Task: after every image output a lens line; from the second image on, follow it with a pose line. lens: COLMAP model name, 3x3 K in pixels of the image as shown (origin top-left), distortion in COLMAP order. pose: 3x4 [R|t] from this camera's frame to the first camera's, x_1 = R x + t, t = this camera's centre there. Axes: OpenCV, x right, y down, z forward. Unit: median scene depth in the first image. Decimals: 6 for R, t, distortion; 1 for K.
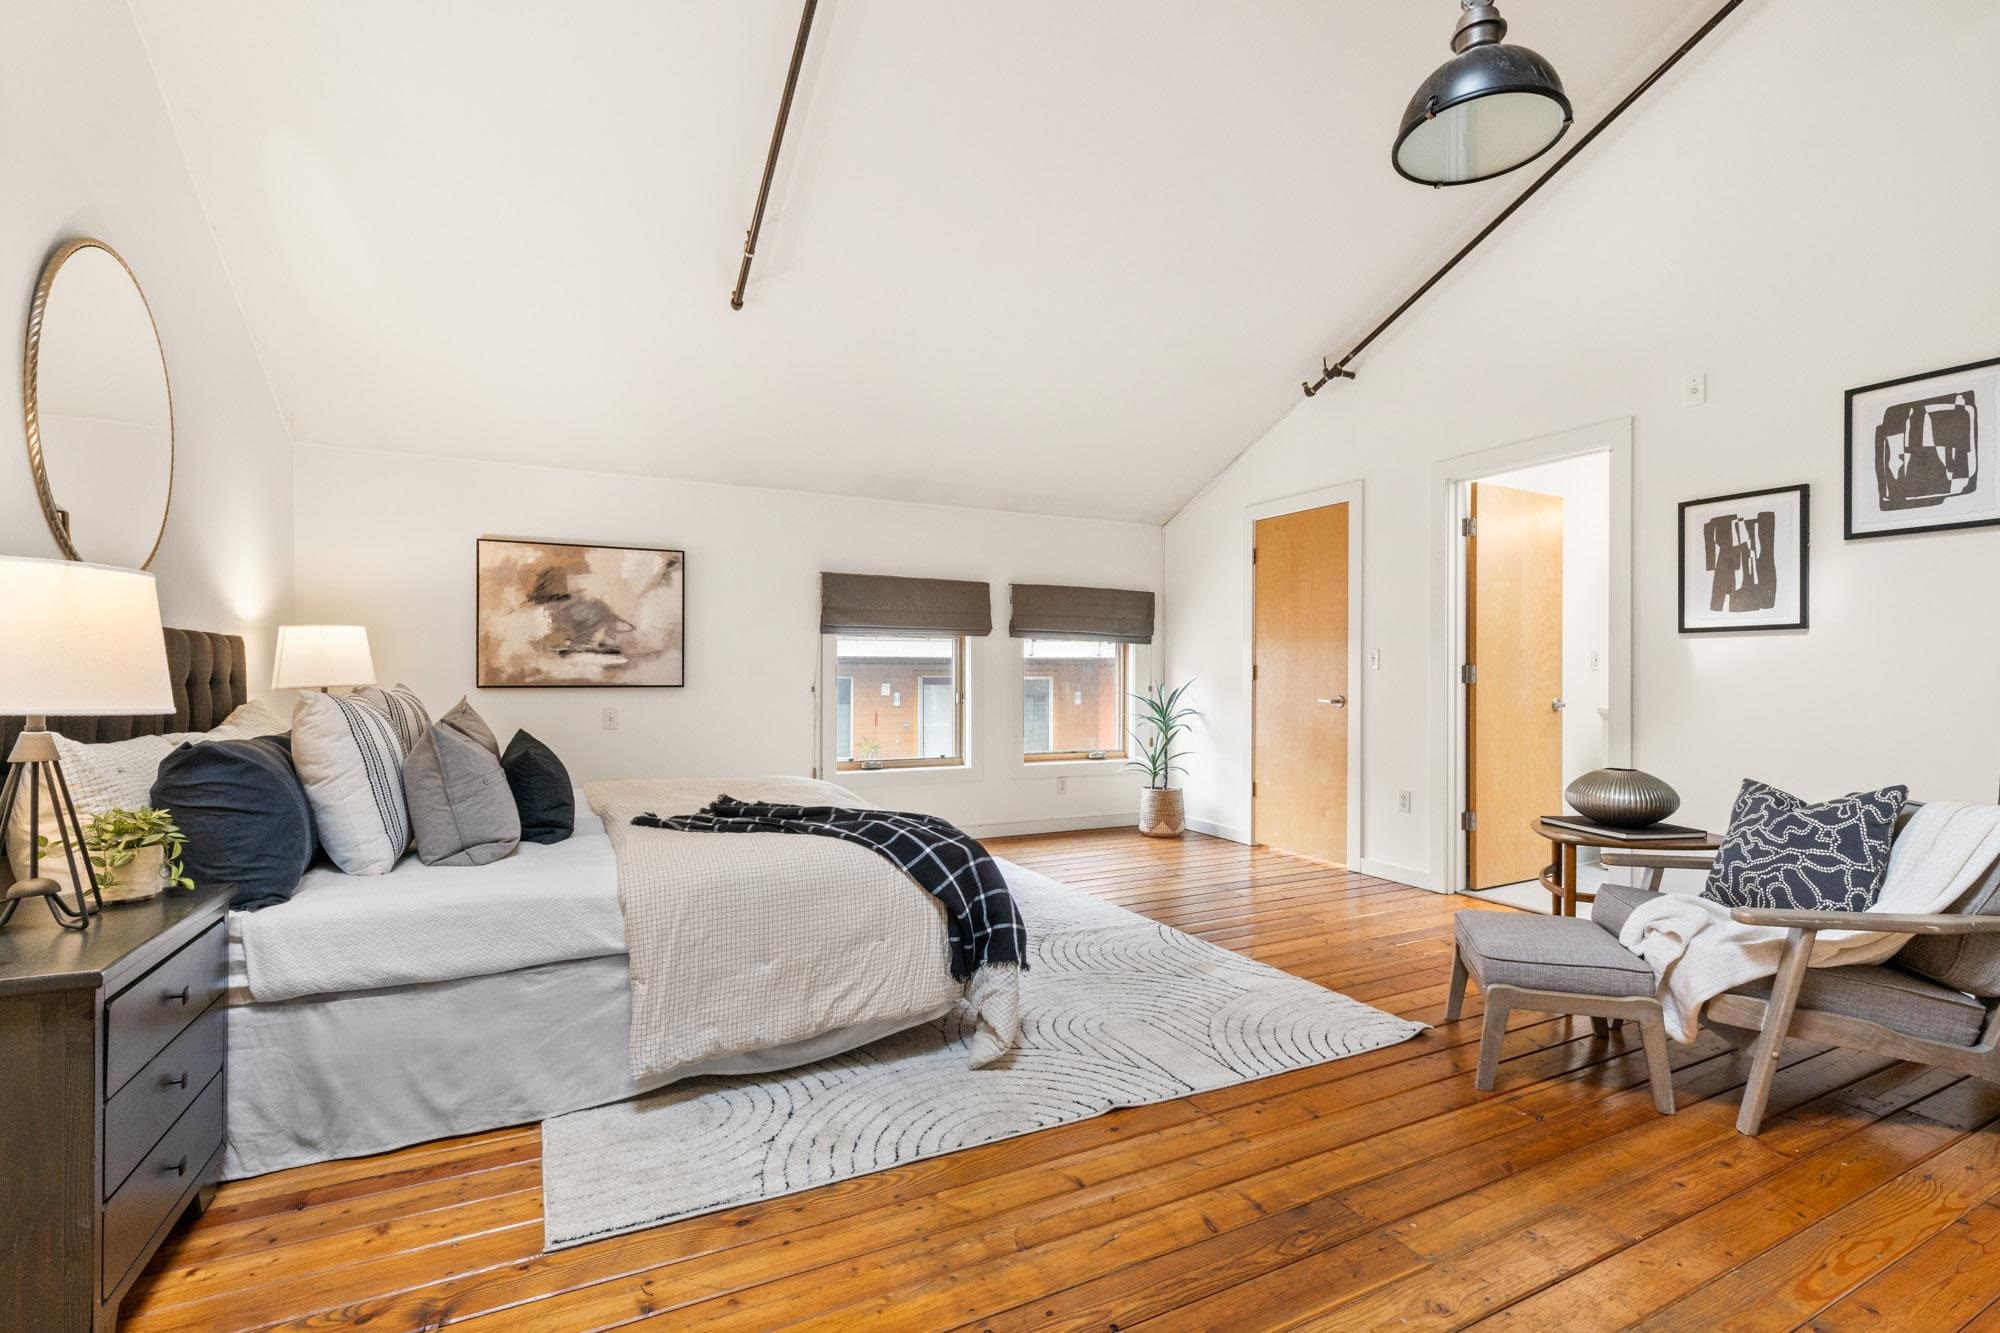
lens RADIAL K [[911.2, 0, 1012.2], [0, 911.2, 671.8], [0, 0, 1]] dist [0.000625, 0.000194]
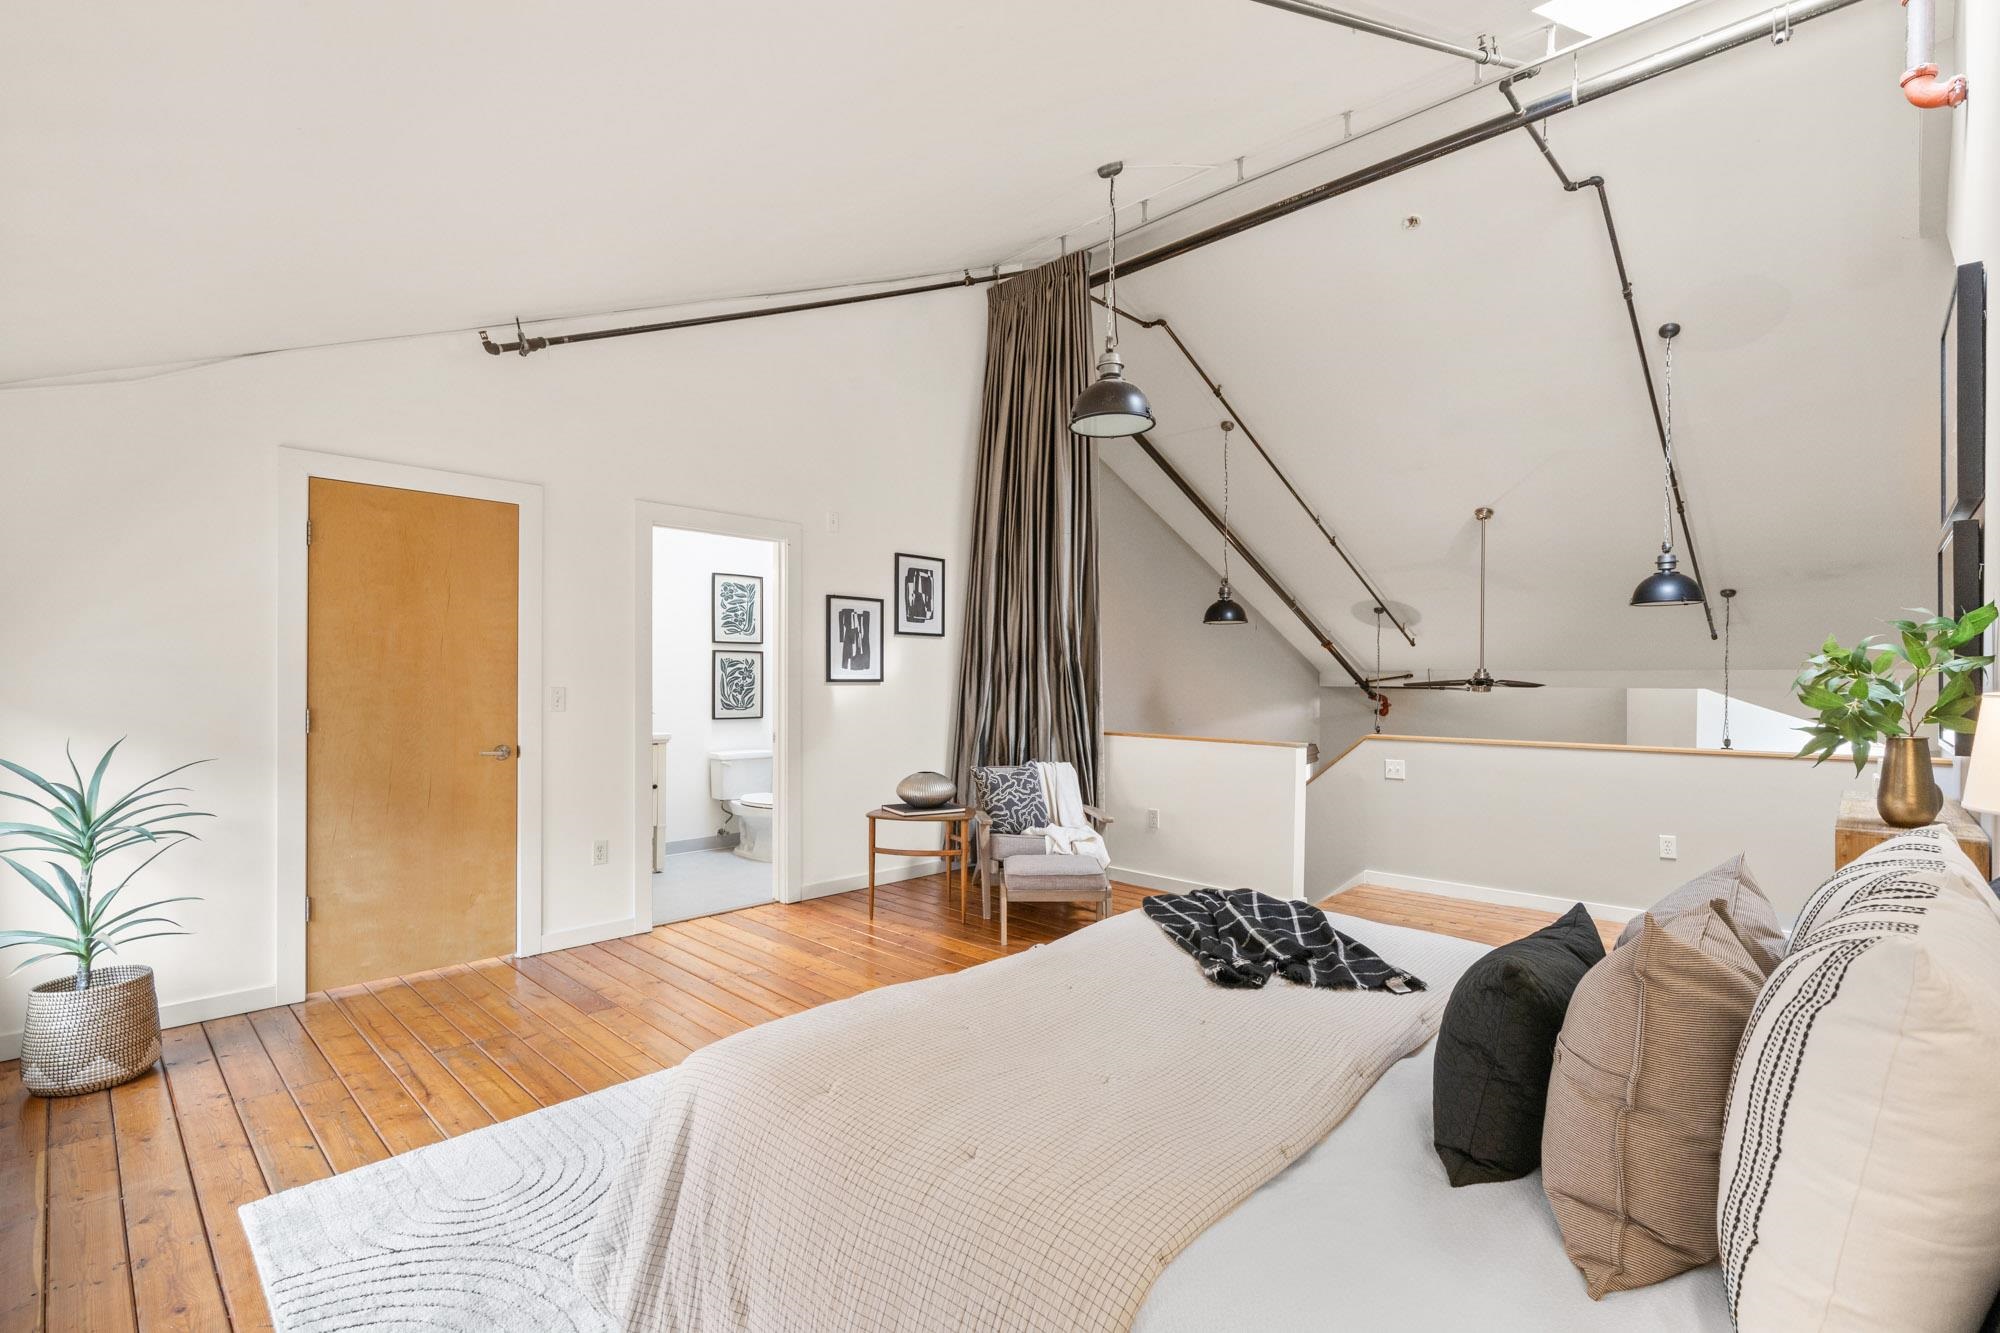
lens RADIAL K [[911.2, 0, 1012.2], [0, 911.2, 671.8], [0, 0, 1]] dist [0.000625, 0.000194]
pose [[-0.335291, 0.008743, 0.942074, -0.810774], [-0.003777, 0.999936, -0.010624, -0.047422], [-0.942107, -0.007120, -0.335237, 1.285620]]
